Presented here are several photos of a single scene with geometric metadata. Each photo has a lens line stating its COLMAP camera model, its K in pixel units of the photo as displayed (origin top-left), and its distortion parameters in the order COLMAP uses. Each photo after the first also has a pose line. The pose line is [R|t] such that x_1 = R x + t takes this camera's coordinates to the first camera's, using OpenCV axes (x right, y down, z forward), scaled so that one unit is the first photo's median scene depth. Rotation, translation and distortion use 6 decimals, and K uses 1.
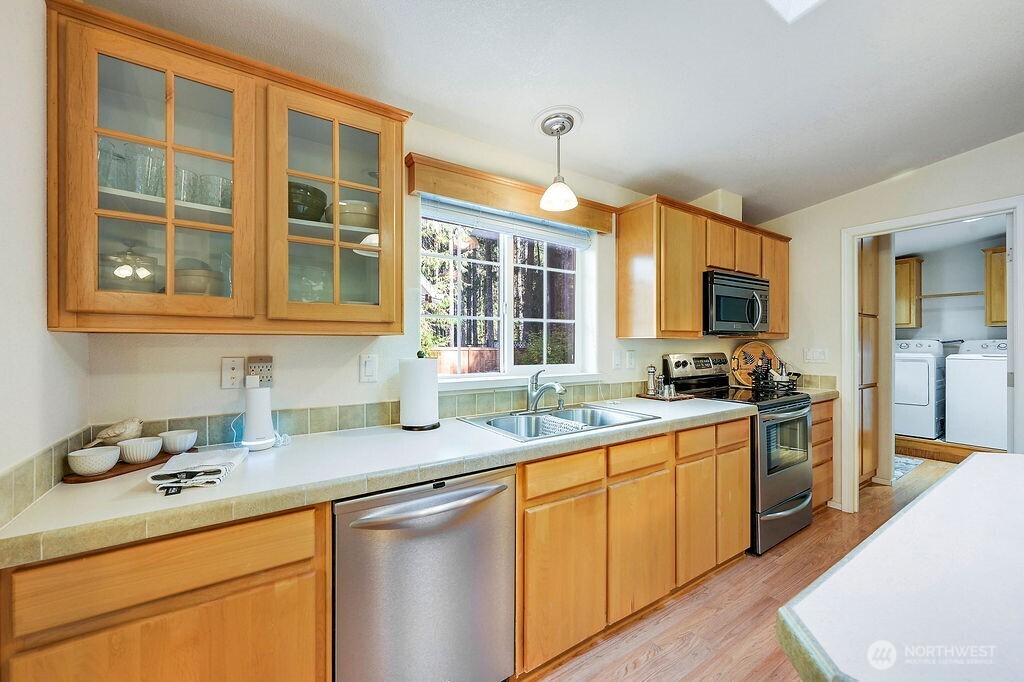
lens RADIAL K [[405.3, 0, 512.0], [0, 405.3, 341.0], [0, 0, 1]] dist [0.007242, 0.000364]
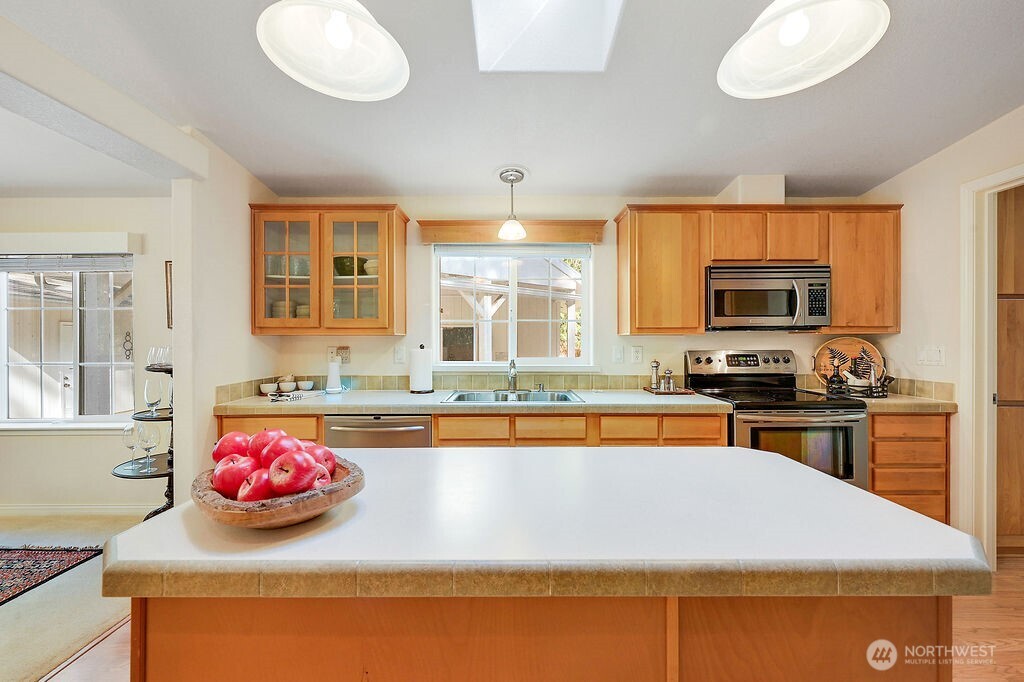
lens RADIAL K [[405.3, 0, 512.0], [0, 405.3, 341.0], [0, 0, 1]] dist [0.007242, 0.000364]
pose [[0.835705, 0.002604, -0.549173, 0.844590], [0.004099, 0.999931, 0.010979, -0.004895], [0.549164, -0.011426, 0.835637, -0.117910]]
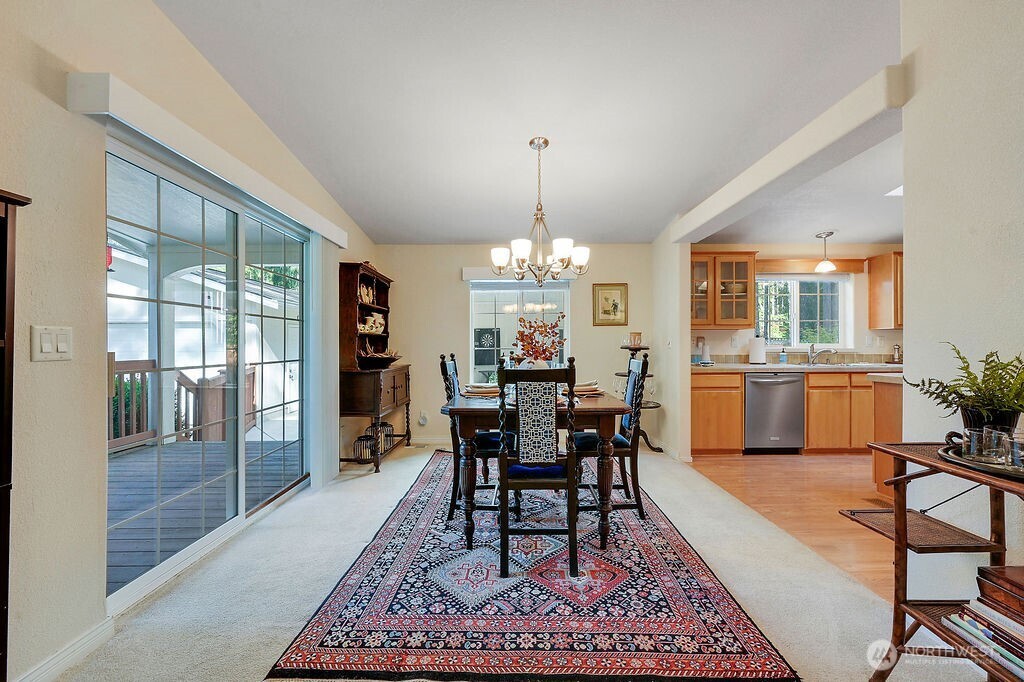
lens RADIAL K [[405.3, 0, 512.0], [0, 405.3, 341.0], [0, 0, 1]] dist [0.007242, 0.000364]
pose [[0.838798, -0.002684, -0.544436, -0.114140], [0.006086, 0.999972, 0.004446, 0.038083], [0.544409, -0.007043, 0.838790, -1.844849]]
